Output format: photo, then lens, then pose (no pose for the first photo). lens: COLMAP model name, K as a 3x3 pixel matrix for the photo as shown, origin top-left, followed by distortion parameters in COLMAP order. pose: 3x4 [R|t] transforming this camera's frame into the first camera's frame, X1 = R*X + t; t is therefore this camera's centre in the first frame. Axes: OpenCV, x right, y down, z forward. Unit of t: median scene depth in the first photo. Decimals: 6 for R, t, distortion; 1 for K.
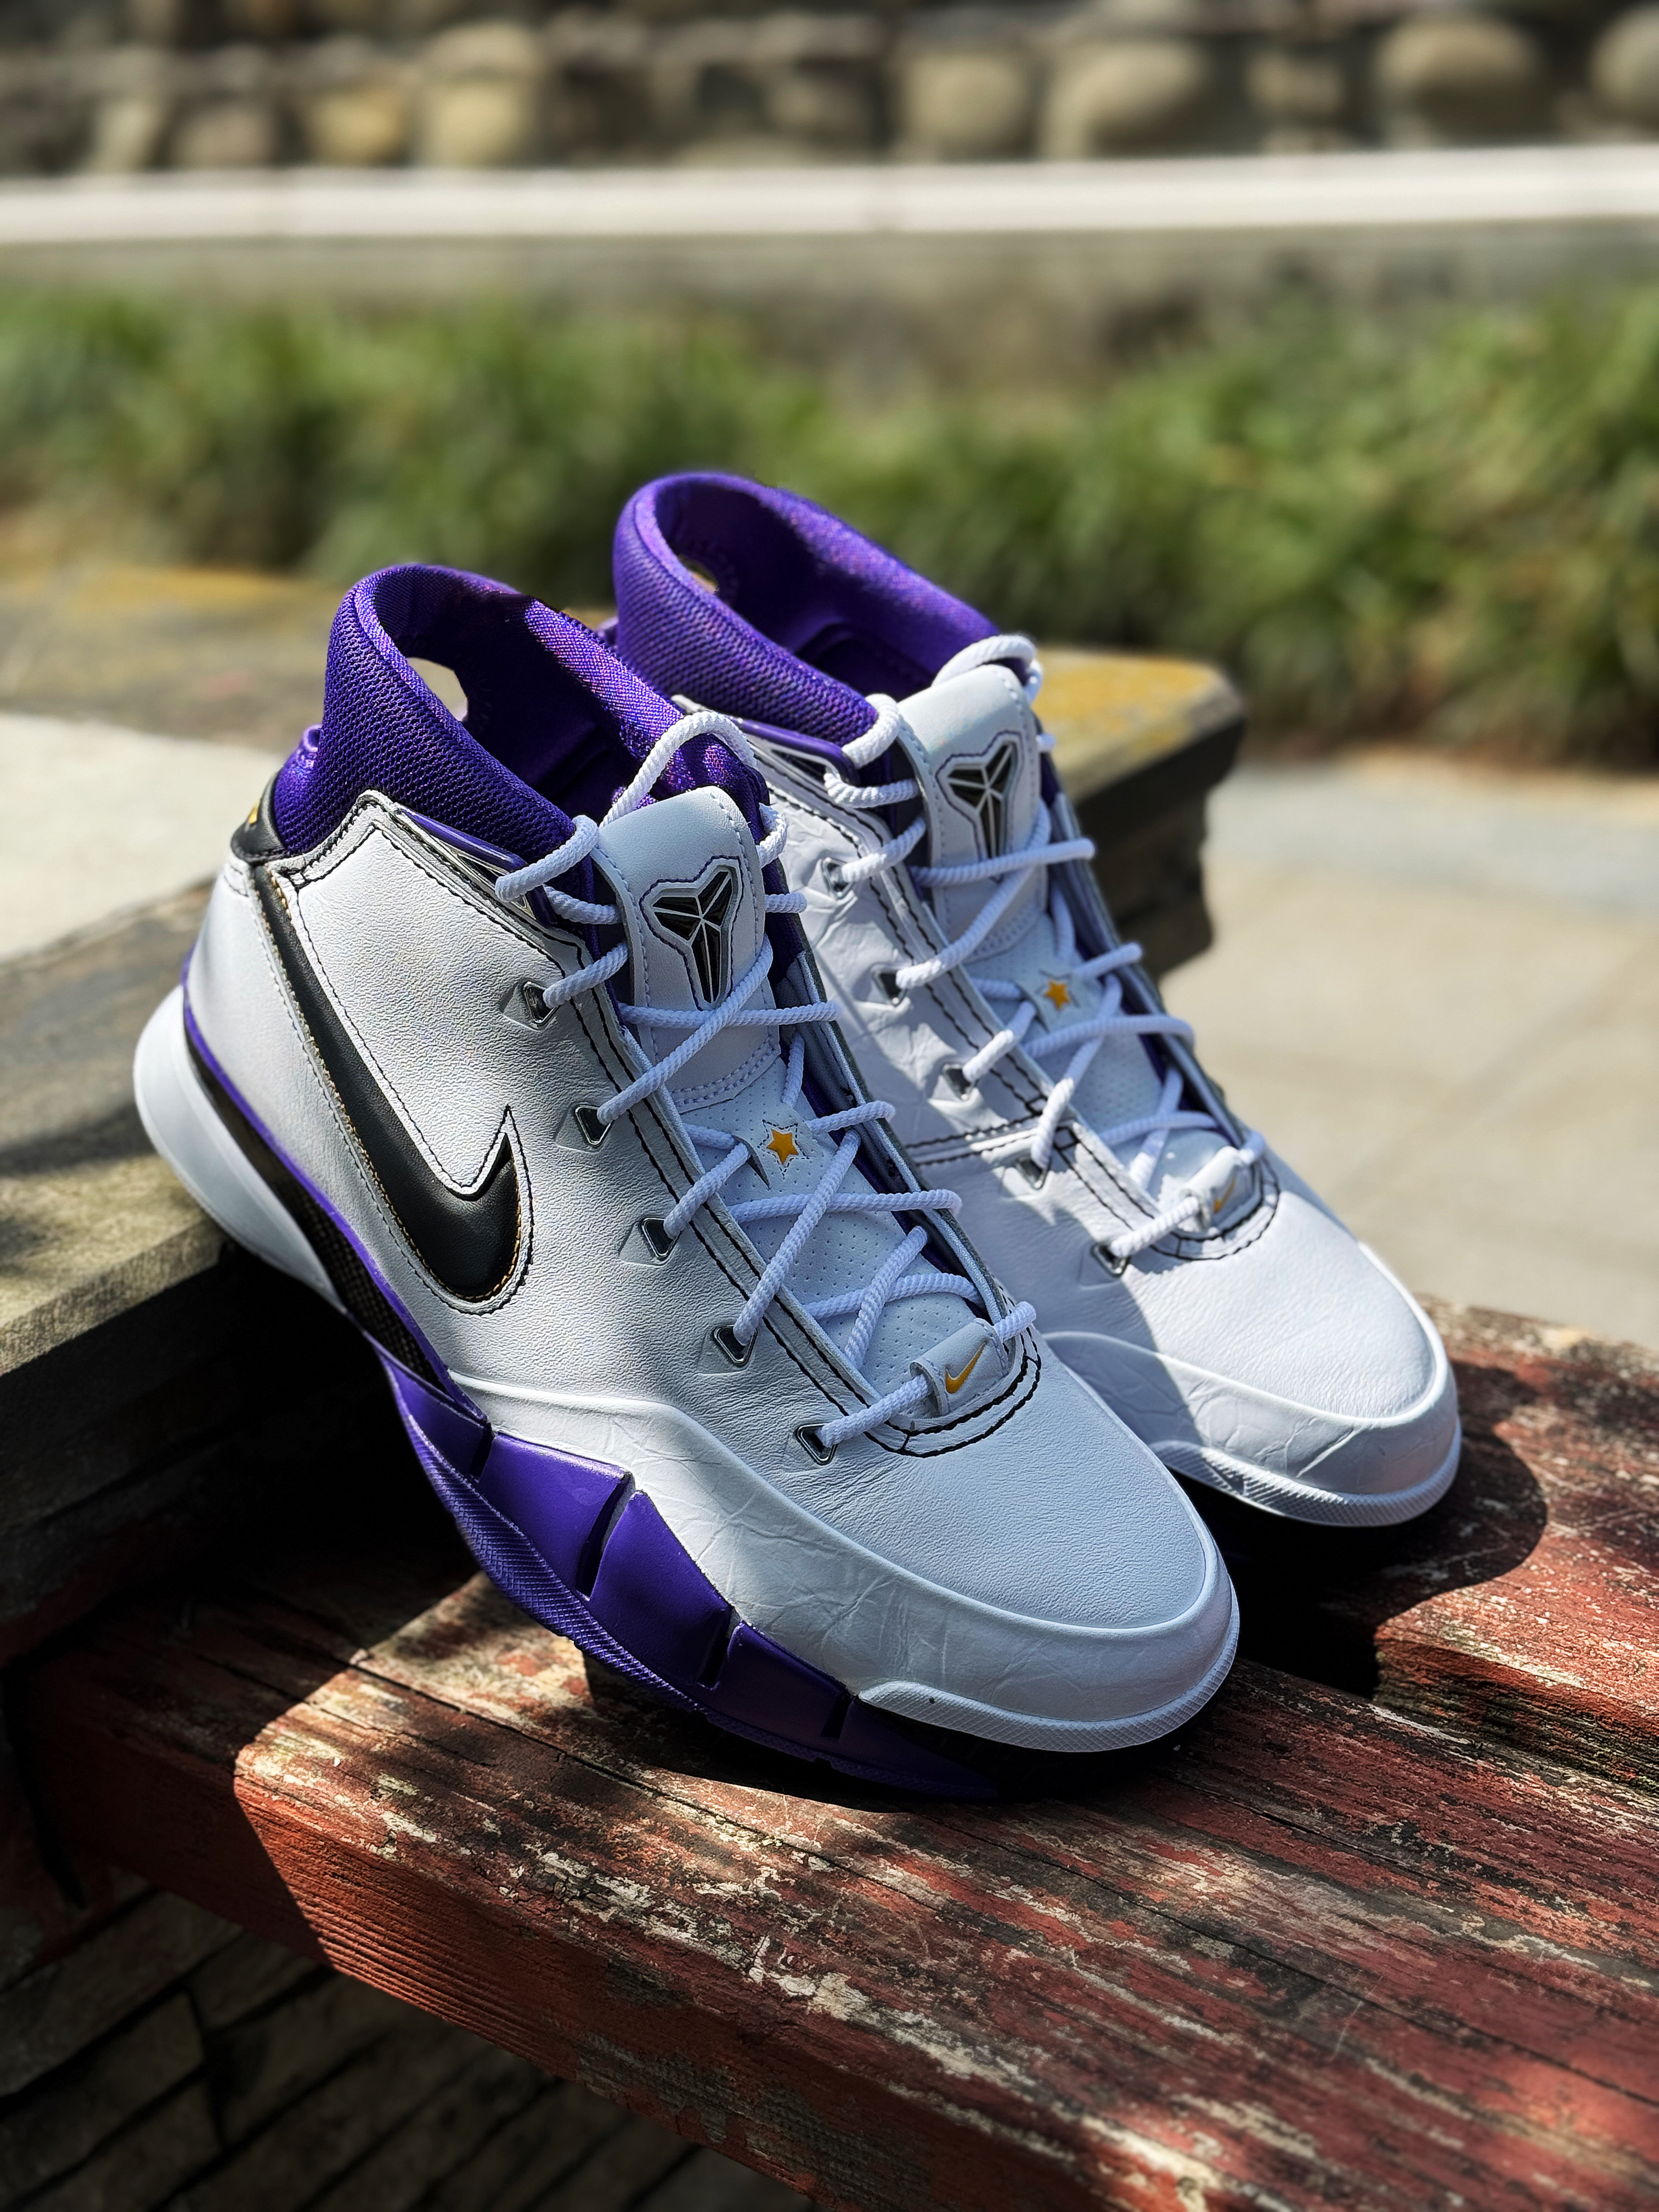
lens RADIAL K [[3080.1, 0, 829.5], [0, 3080.1, 1106.0], [0, 0, 1]] dist [0.074008, -0.021820]
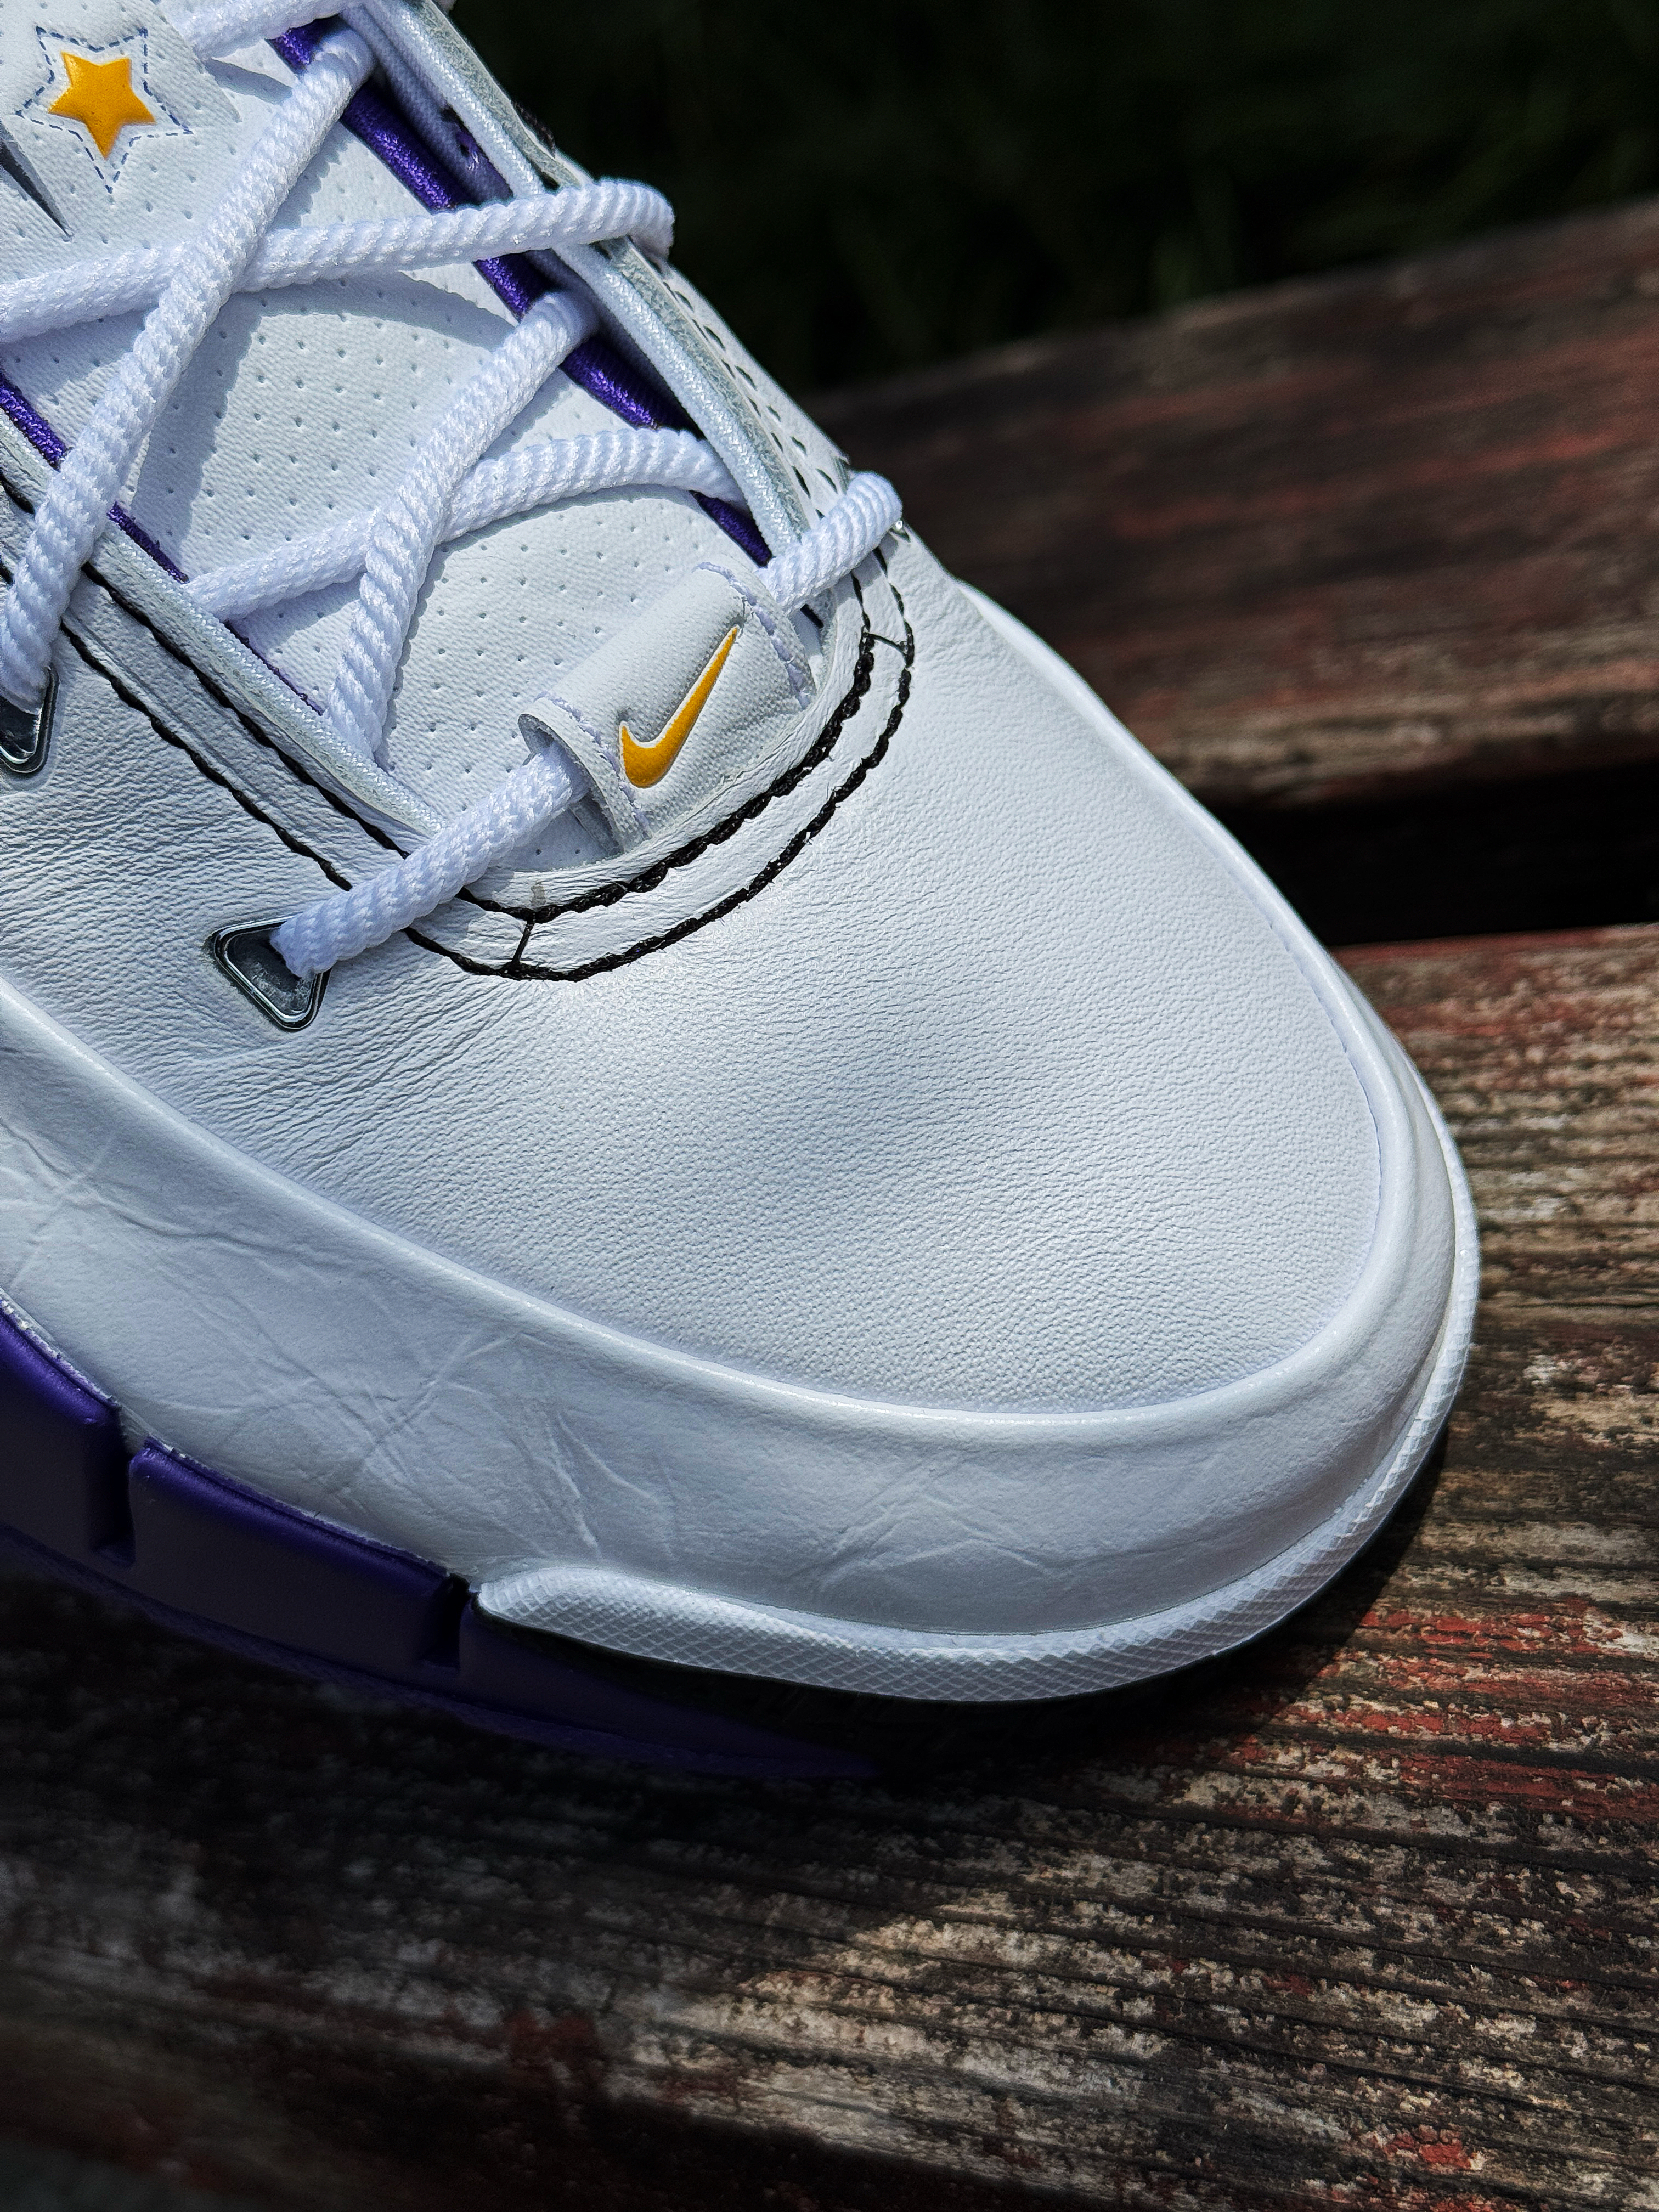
lens RADIAL K [[3080.1, 0, 829.5], [0, 3080.1, 1106.0], [0, 0, 1]] dist [0.074008, -0.021820]
pose [[0.993264, -0.079729, -0.084085, 0.088418], [0.103142, 0.939040, 0.327973, 0.012953], [0.052810, -0.334437, 0.940937, 0.654758]]
